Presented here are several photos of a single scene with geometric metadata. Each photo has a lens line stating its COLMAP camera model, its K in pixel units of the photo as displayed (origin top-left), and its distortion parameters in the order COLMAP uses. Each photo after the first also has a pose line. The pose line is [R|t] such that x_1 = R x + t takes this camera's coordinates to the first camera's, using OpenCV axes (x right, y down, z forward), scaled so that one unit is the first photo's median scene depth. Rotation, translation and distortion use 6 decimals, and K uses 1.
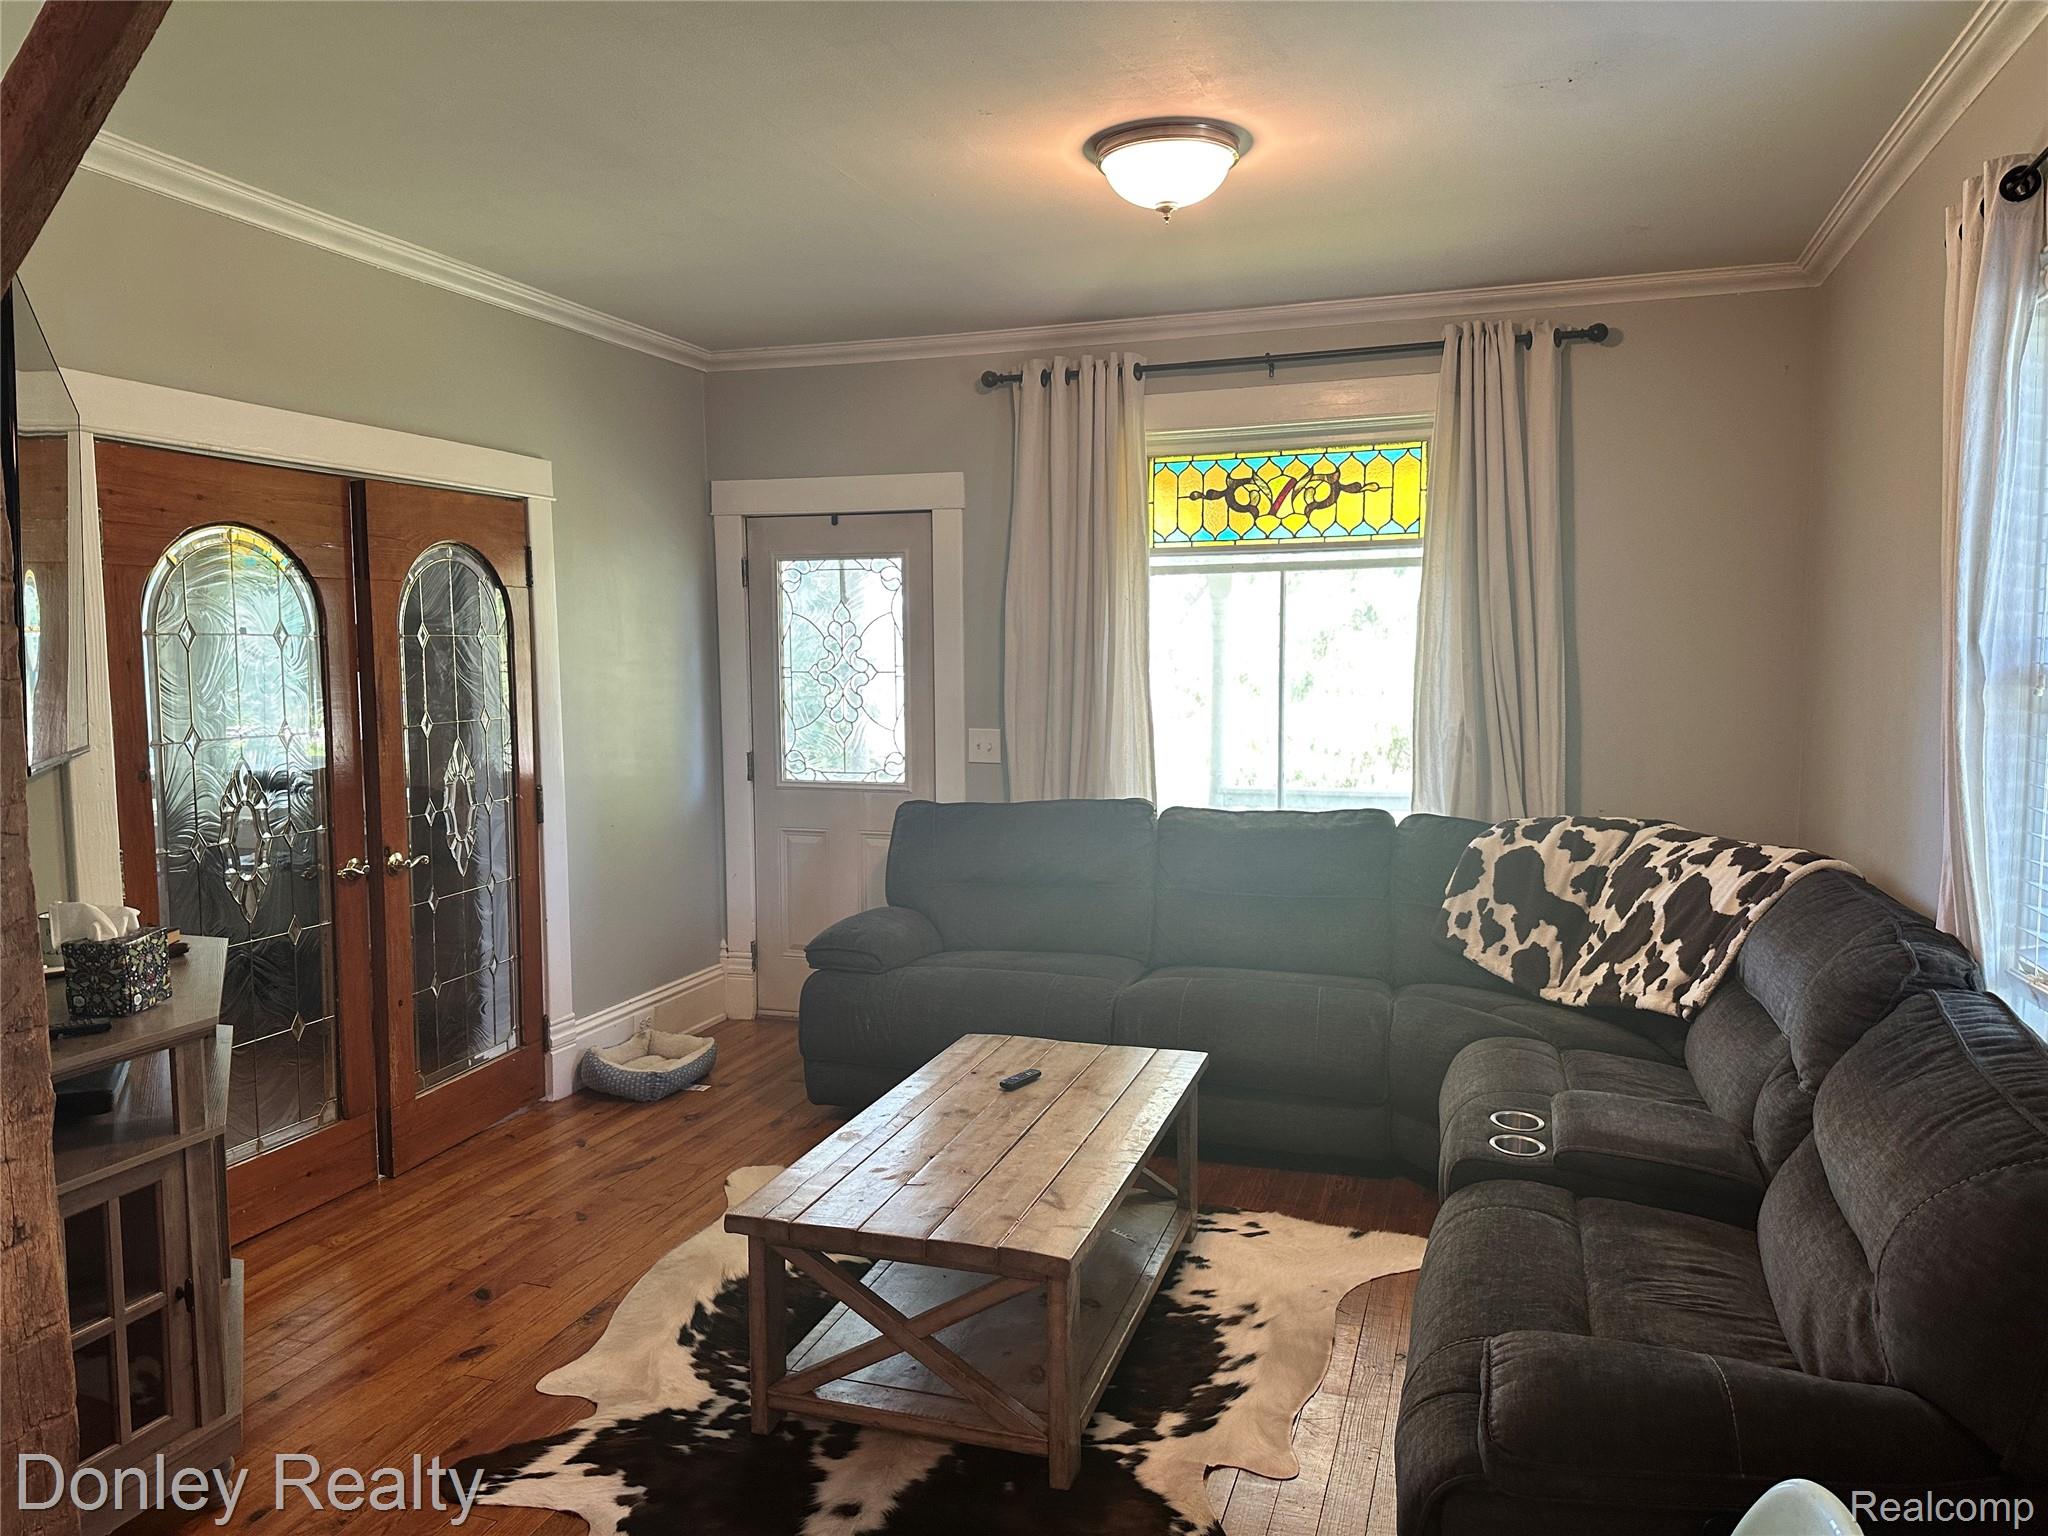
lens RADIAL K [[1437.0, 0, 1024.0], [0, 1437.0, 768.0], [0, 0, 1]] dist [0.095514, -0.113888]
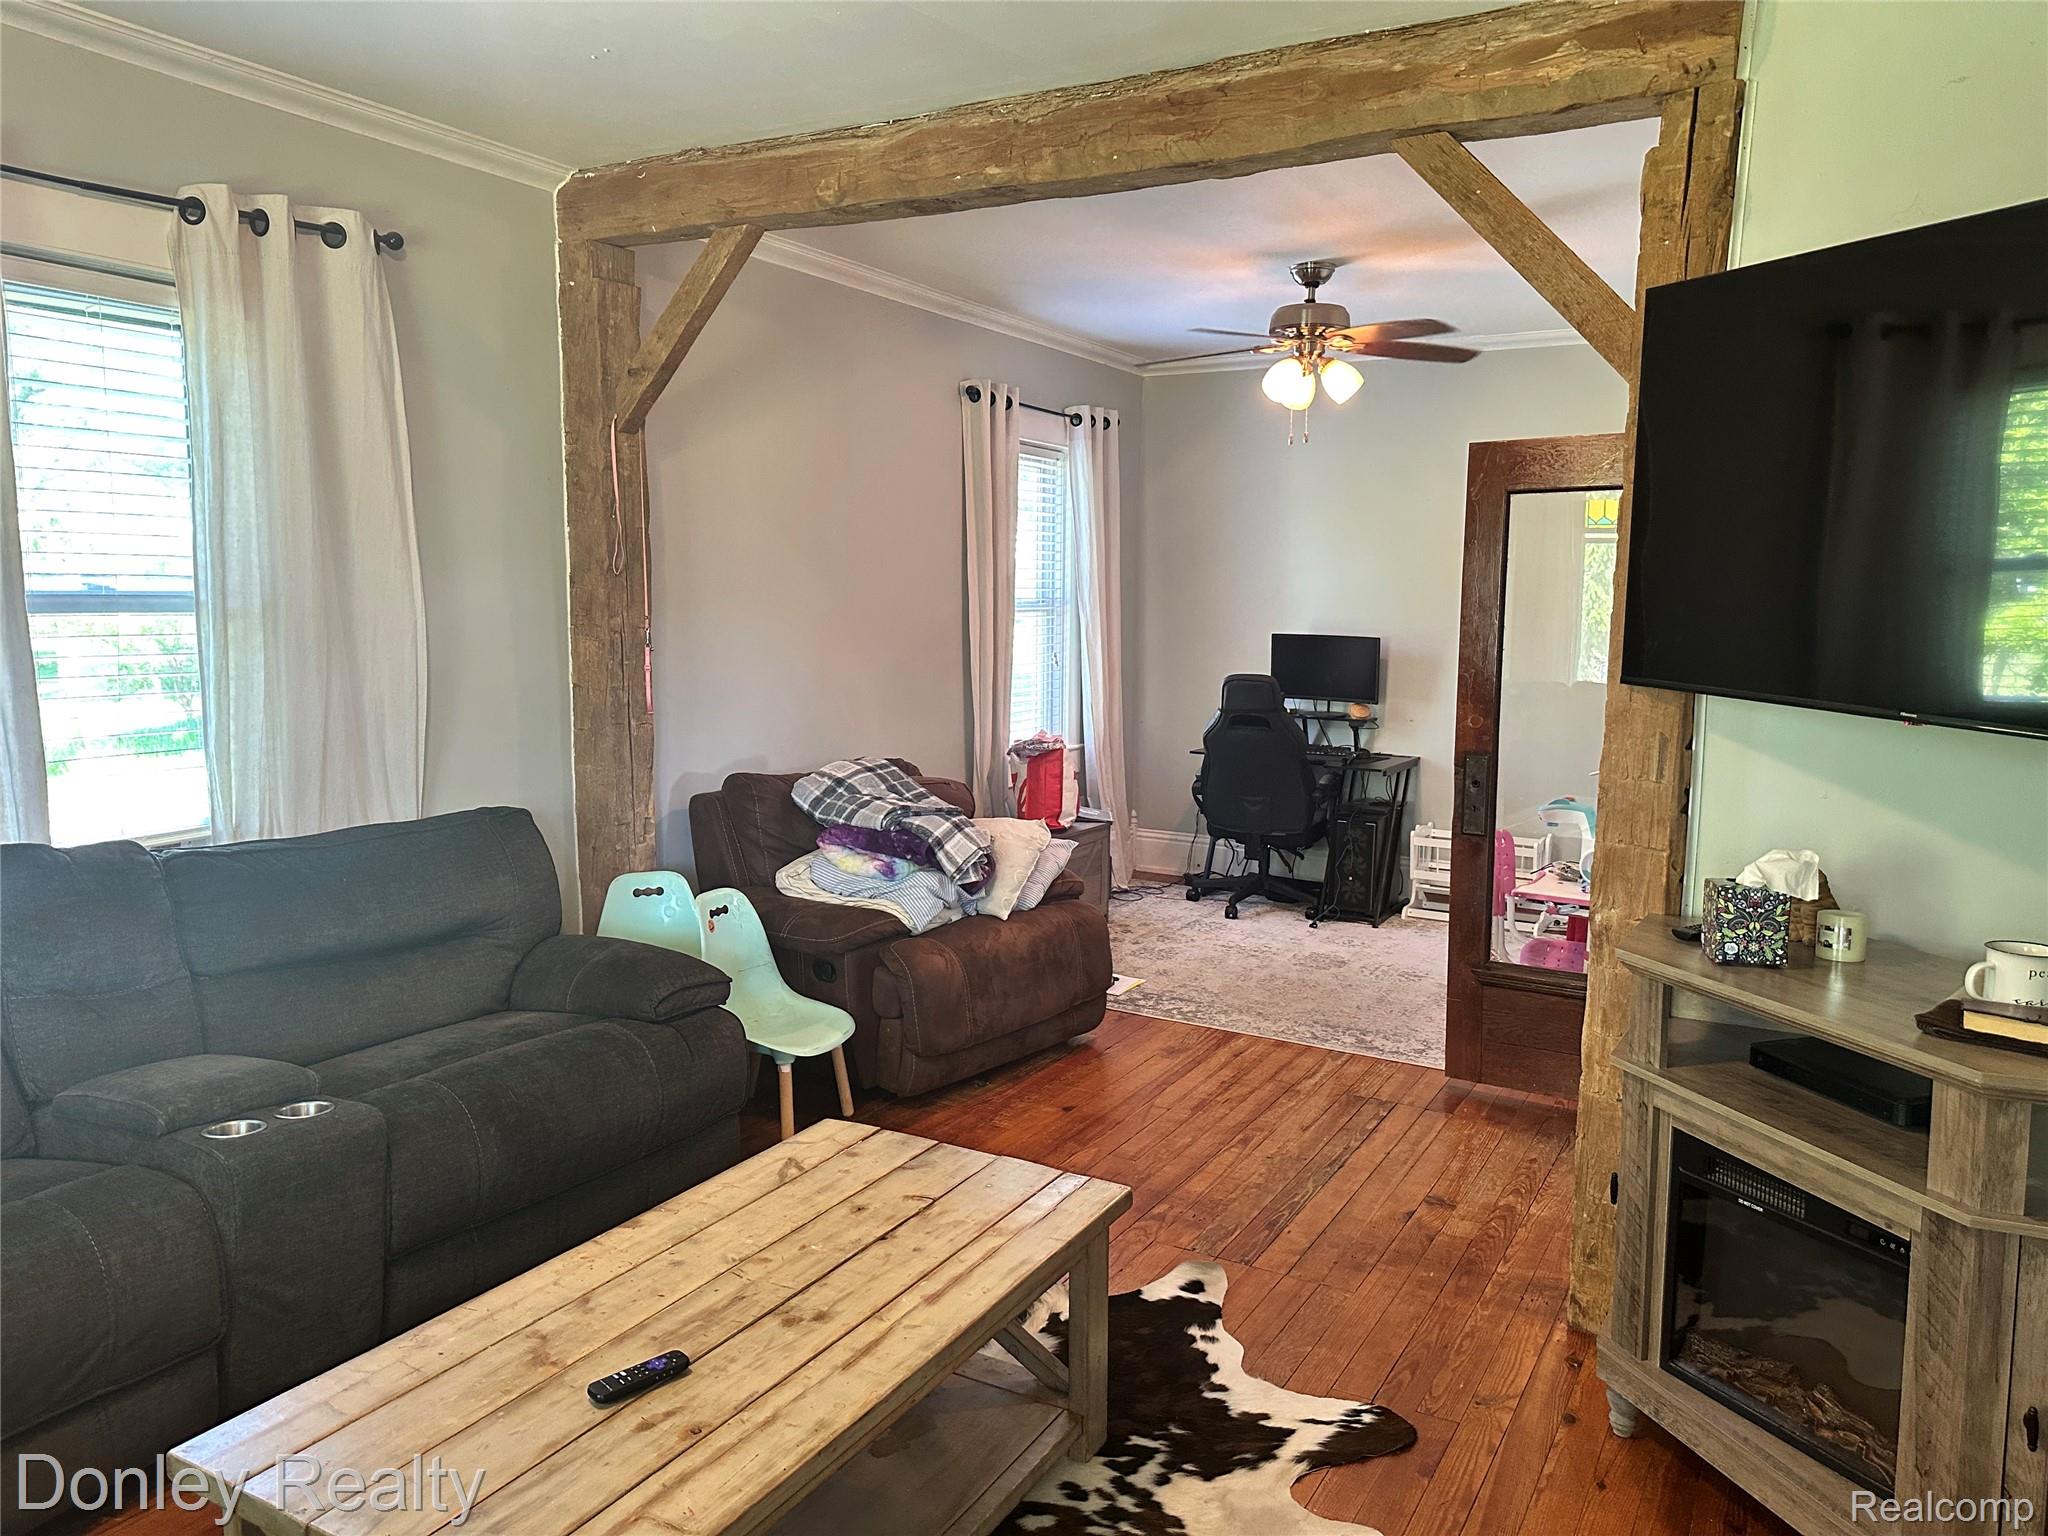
lens RADIAL K [[1434.7, 0, 1024.0], [0, 1434.7, 768.0], [0, 0, 1]] dist [0.137172, -0.209422]
pose [[-0.979390, -0.022811, 0.200687, -0.303047], [0.018932, 0.978860, 0.203654, -0.144641], [-0.201090, 0.203256, -0.958254, 1.763048]]
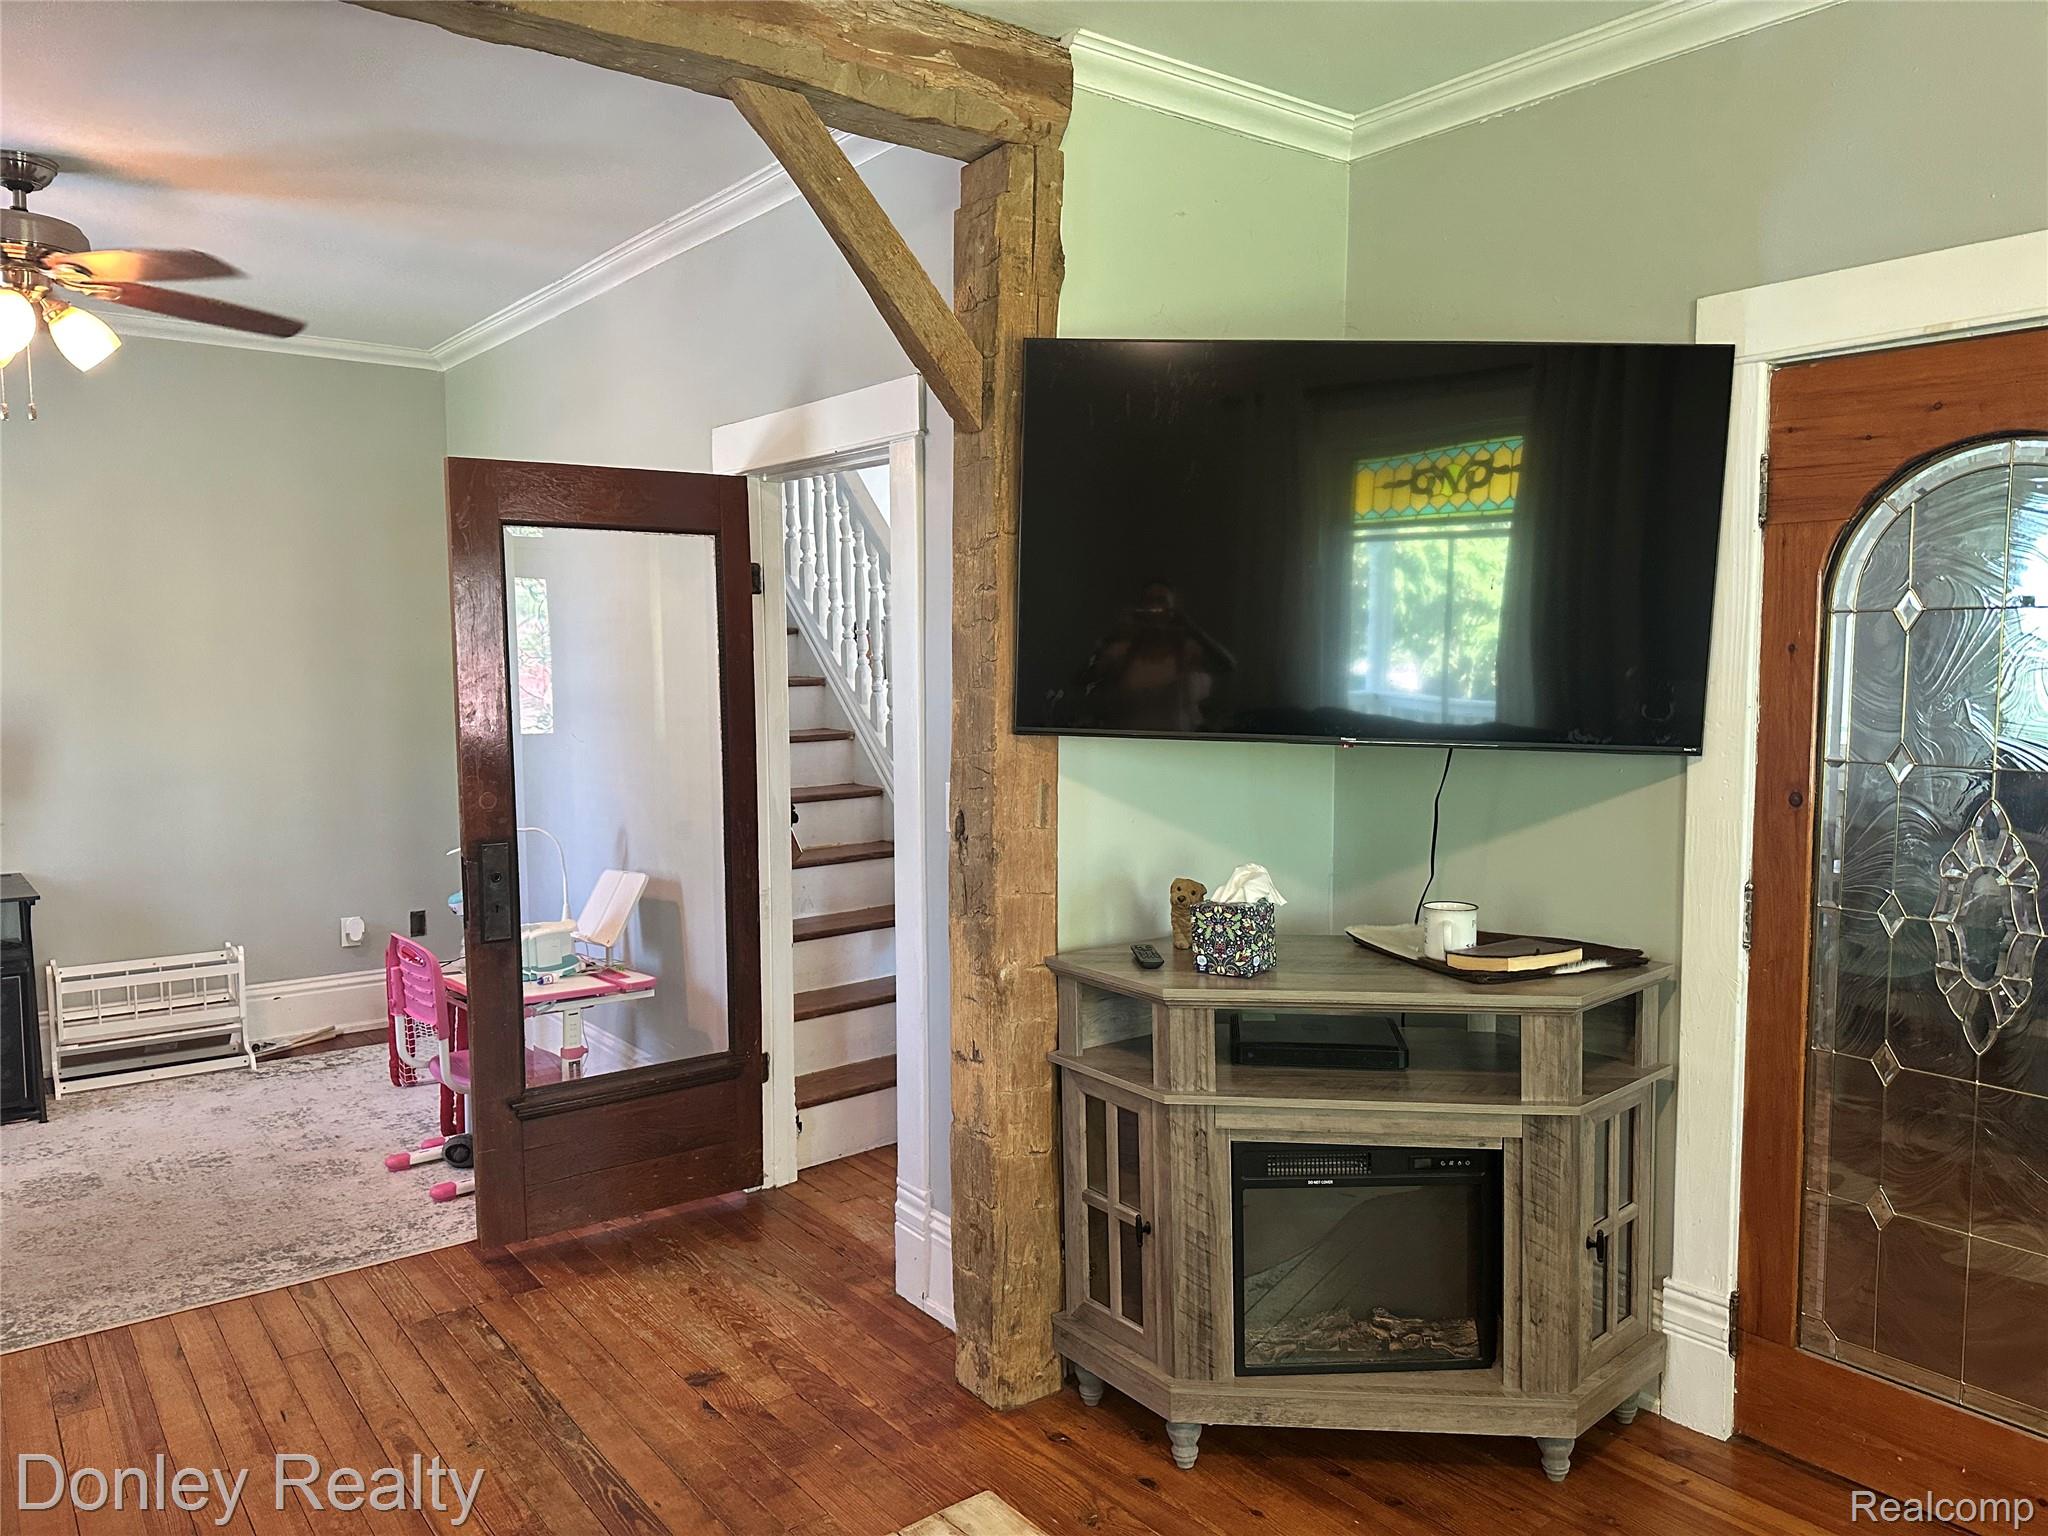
lens RADIAL K [[1437.0, 0, 1024.0], [0, 1437.0, 768.0], [0, 0, 1]] dist [0.095514, -0.113888]
pose [[-0.549137, 0.080229, -0.831873, 0.306918], [-0.065753, 0.988148, 0.138706, -0.102623], [0.833142, 0.130867, -0.537353, 1.243567]]
